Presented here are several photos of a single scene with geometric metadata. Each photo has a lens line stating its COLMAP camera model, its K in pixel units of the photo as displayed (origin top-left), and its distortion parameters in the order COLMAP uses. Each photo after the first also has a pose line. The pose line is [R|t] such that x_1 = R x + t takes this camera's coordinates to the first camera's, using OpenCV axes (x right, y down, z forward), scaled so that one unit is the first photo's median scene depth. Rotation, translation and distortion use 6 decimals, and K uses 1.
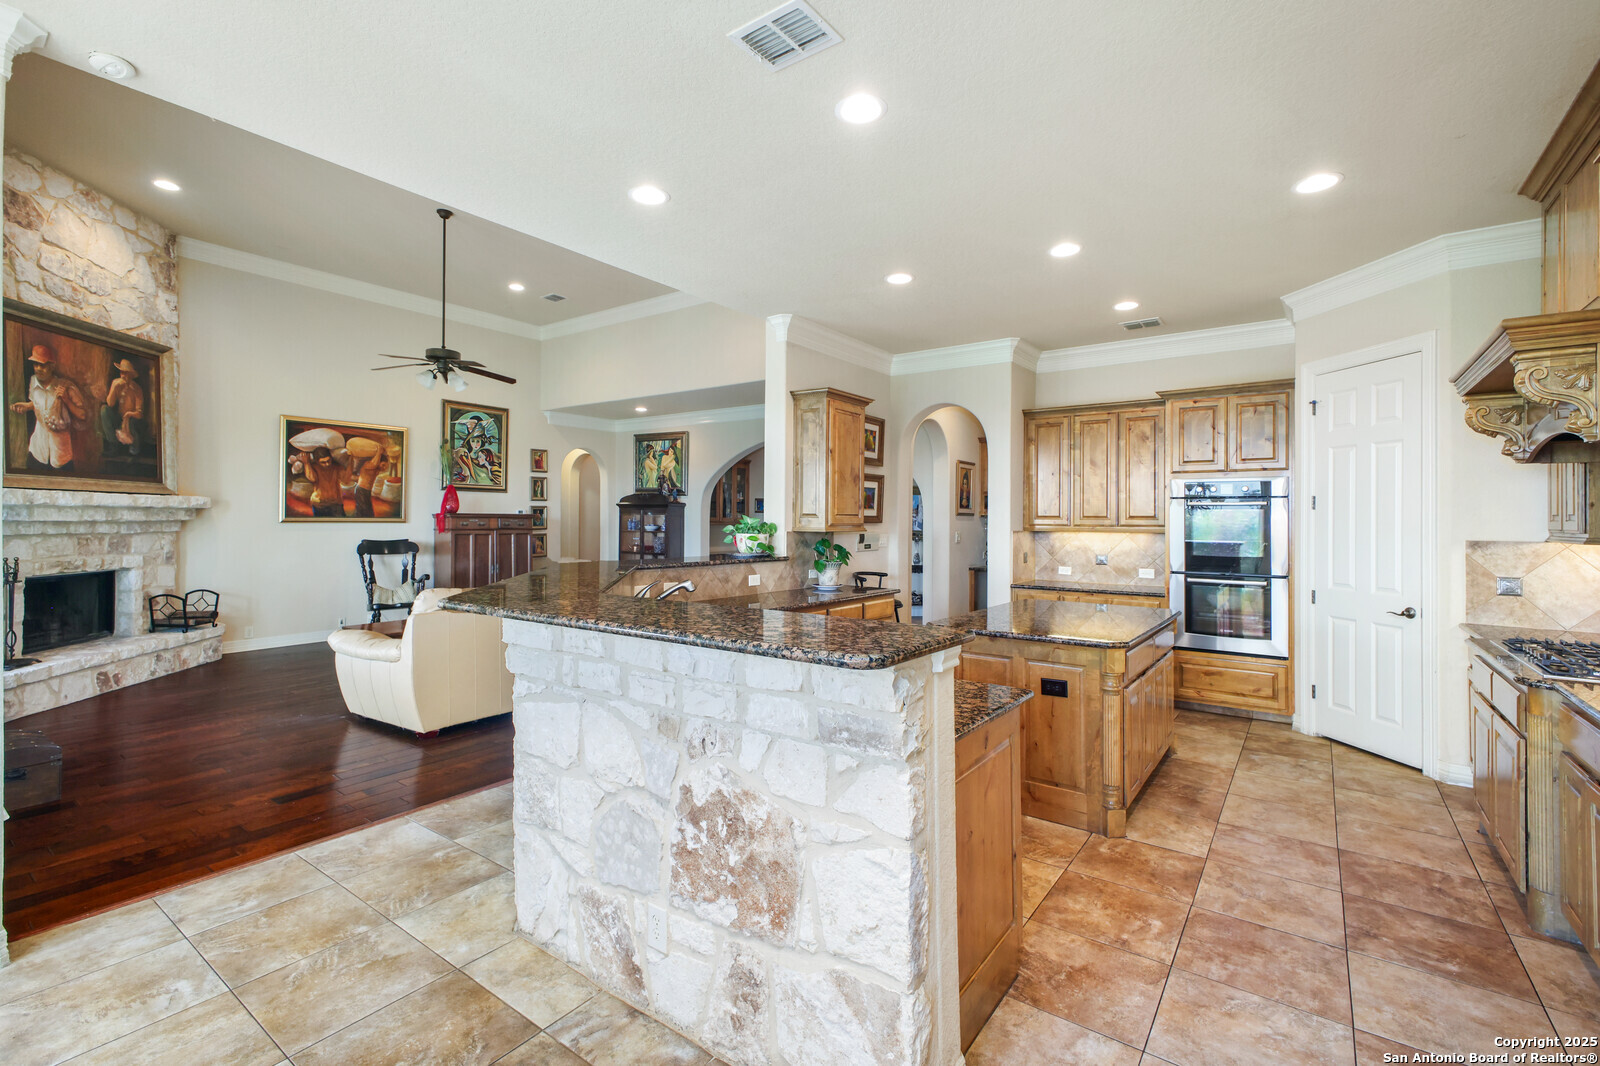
lens RADIAL K [[663.3, 0, 786.6], [0, 663.3, 511.9], [0, 0, 1]] dist [0.006333, -0.000673]
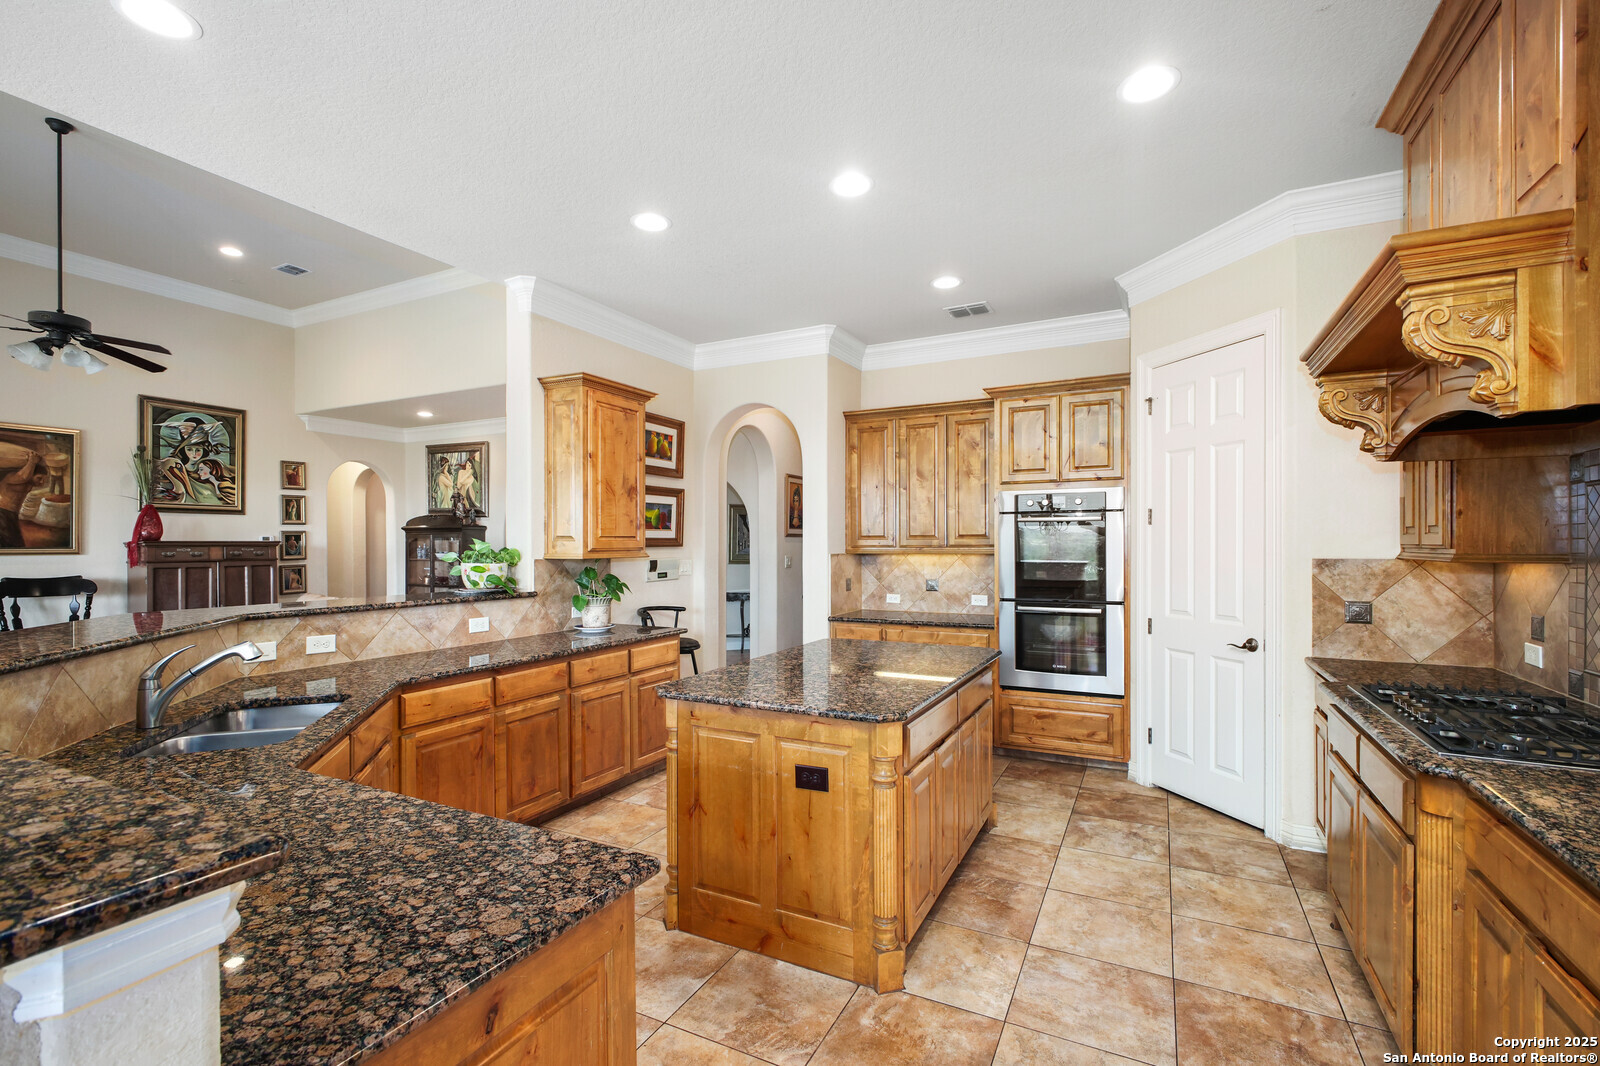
lens RADIAL K [[663.3, 0, 771.4], [0, 663.3, 545.6], [0, 0, 1]] dist [0.006333, -0.000673]
pose [[0.989752, -0.013198, 0.142183, 0.165425], [0.010941, 0.999802, 0.016645, 0.003454], [-0.142374, -0.014919, 0.989700, 0.195798]]
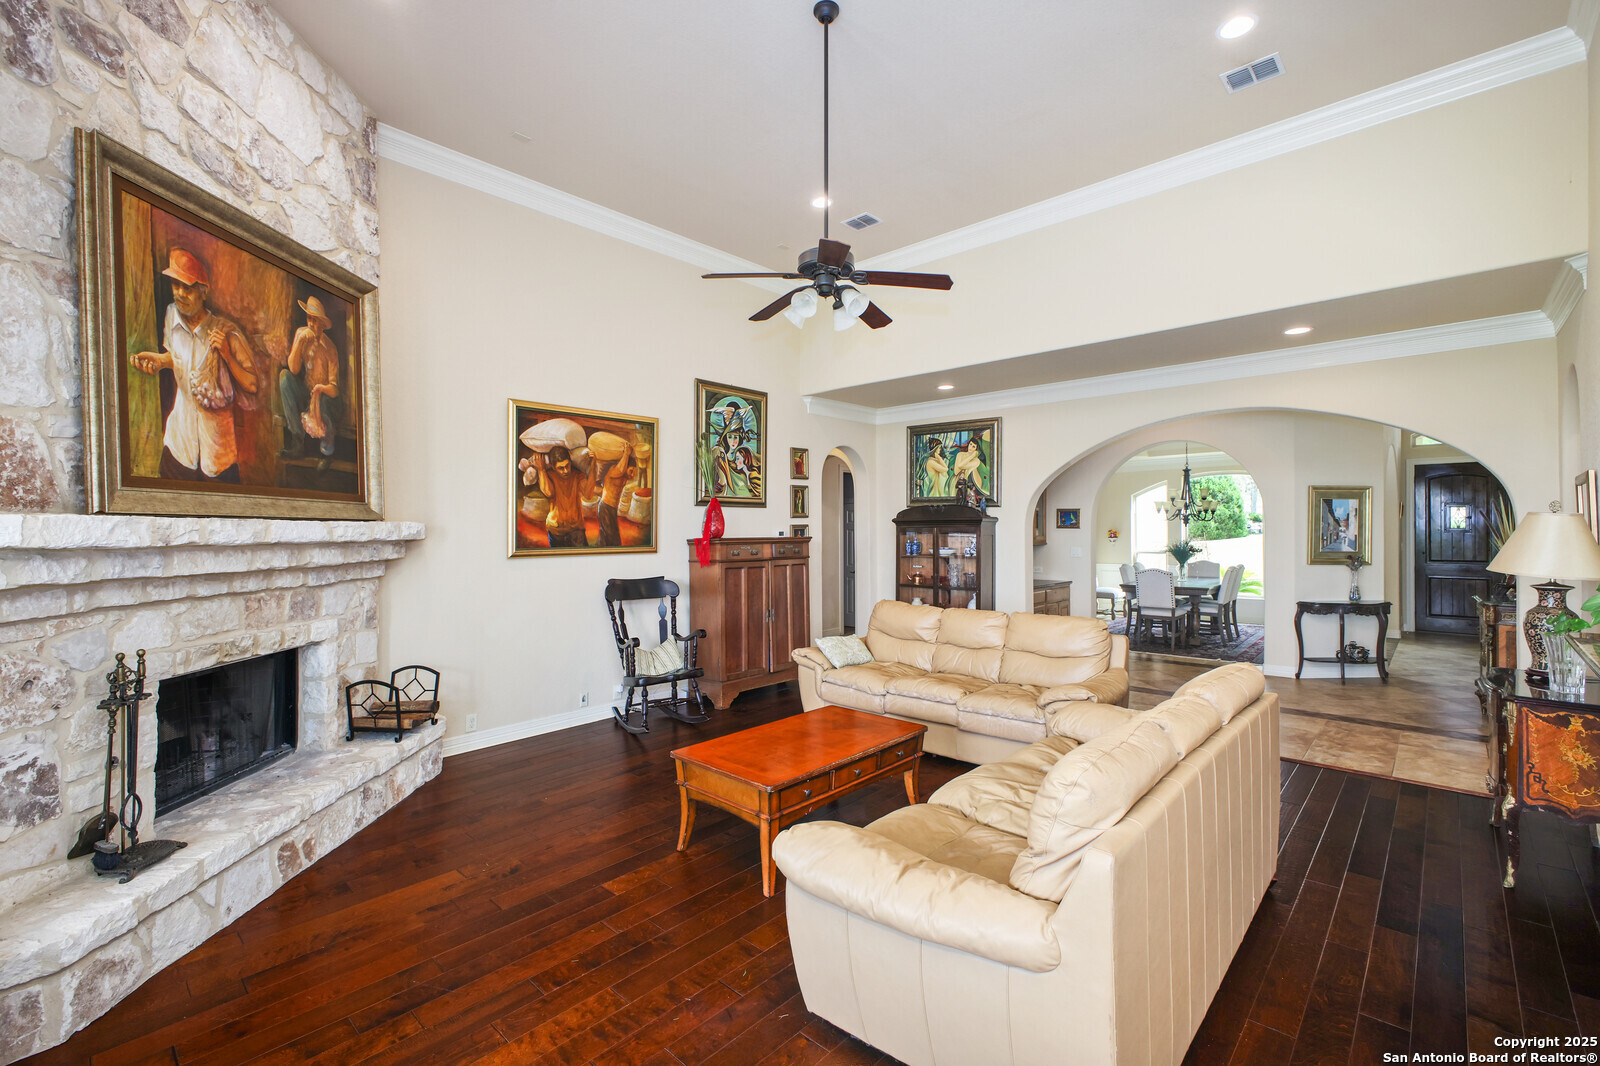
lens RADIAL K [[663.3, 0, 801.6], [0, 663.3, 514.0], [0, 0, 1]] dist [0.006333, -0.000673]
pose [[0.993791, -0.019543, -0.109531, -0.534035], [0.017937, 0.999717, -0.015628, -0.017112], [0.109806, 0.013567, 0.993860, 0.492981]]
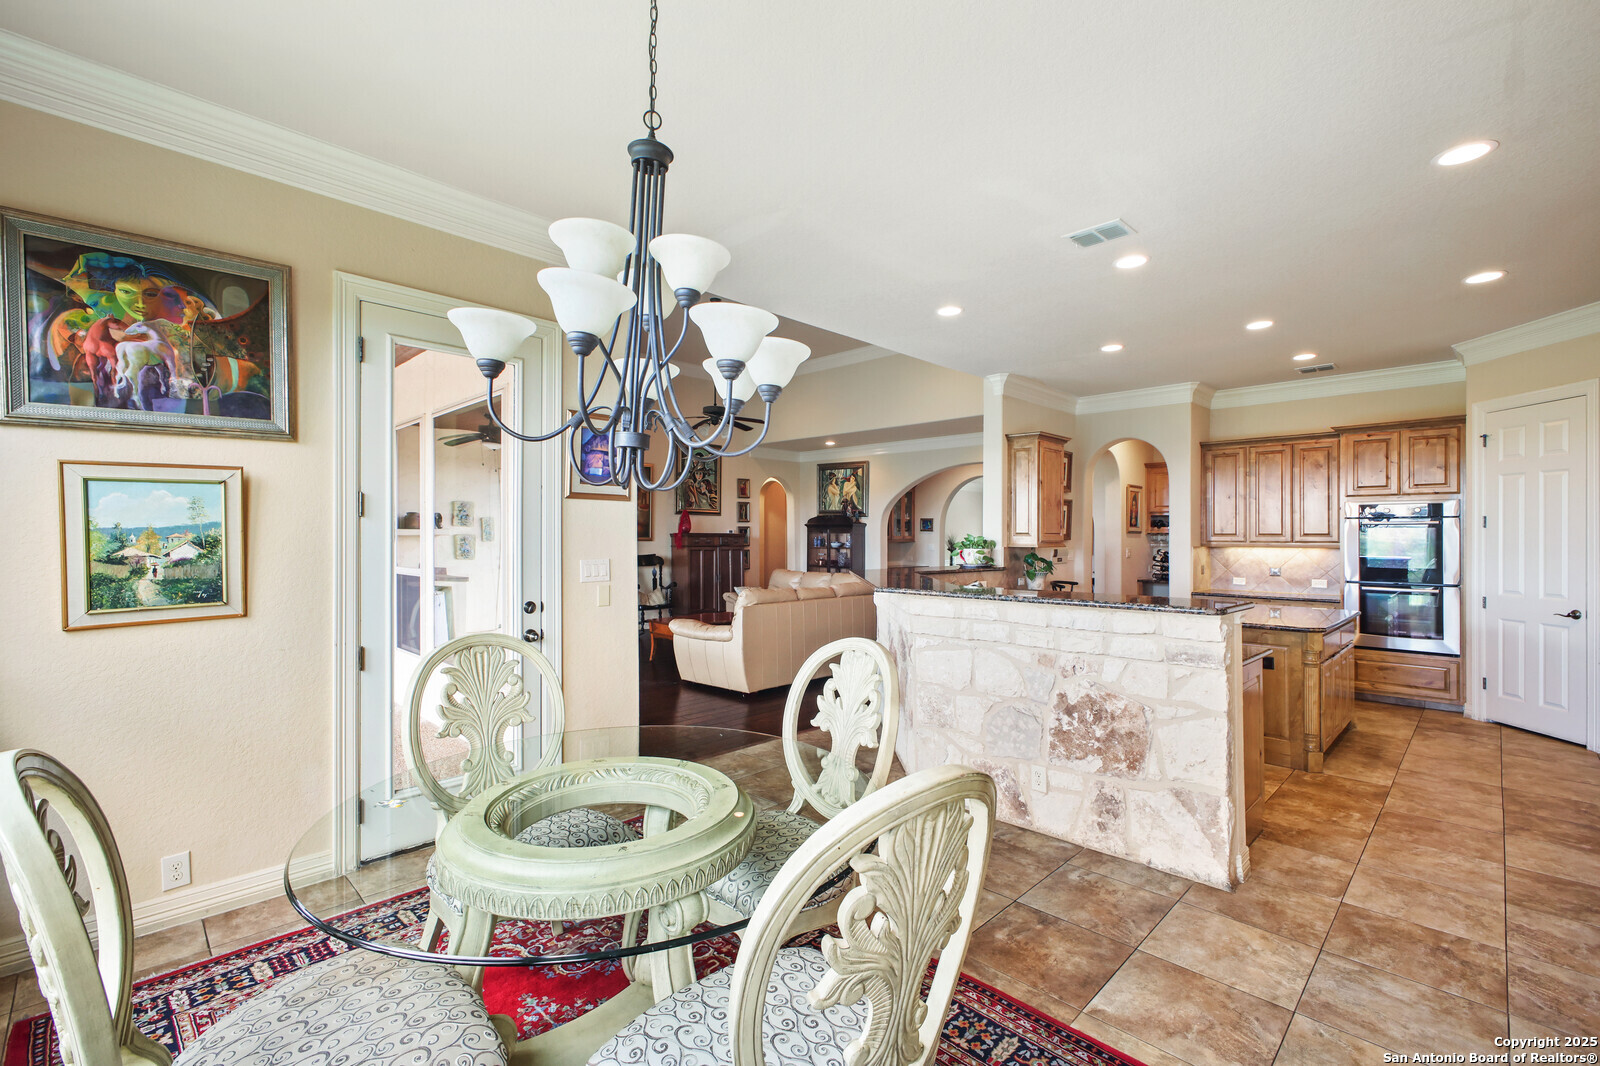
lens RADIAL K [[663.3, 0, 795.1], [0, 663.3, 531.6], [0, 0, 1]] dist [0.006333, -0.000673]
pose [[0.990408, -0.004147, -0.138111, -0.217119], [0.004651, 0.999984, 0.003326, -0.006051], [0.138095, -0.003937, 0.990411, -0.290550]]
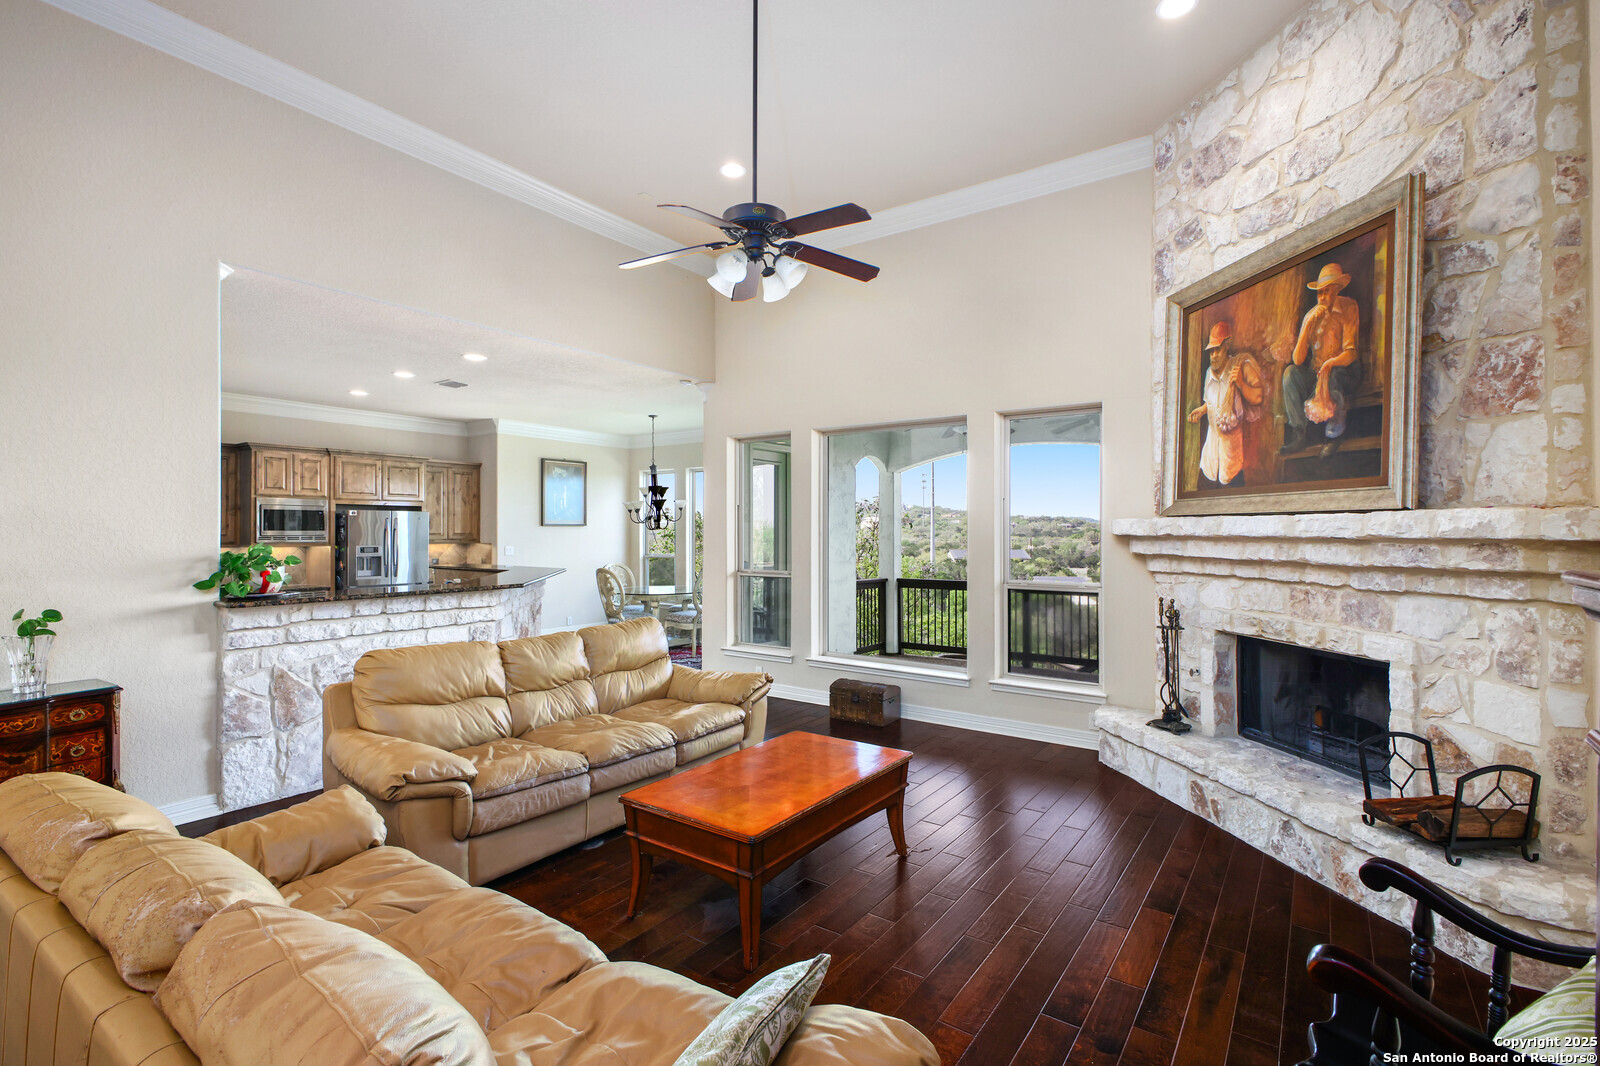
lens RADIAL K [[729.0, 0, 807.1], [0, 729.0, 534.7], [0, 0, 1]] dist [0.001335, -0.000009]
pose [[-0.999247, -0.017439, -0.034655, -0.600108], [-0.017202, 0.999827, -0.007126, 0.001754], [0.034773, -0.006524, -0.999374, 1.710982]]
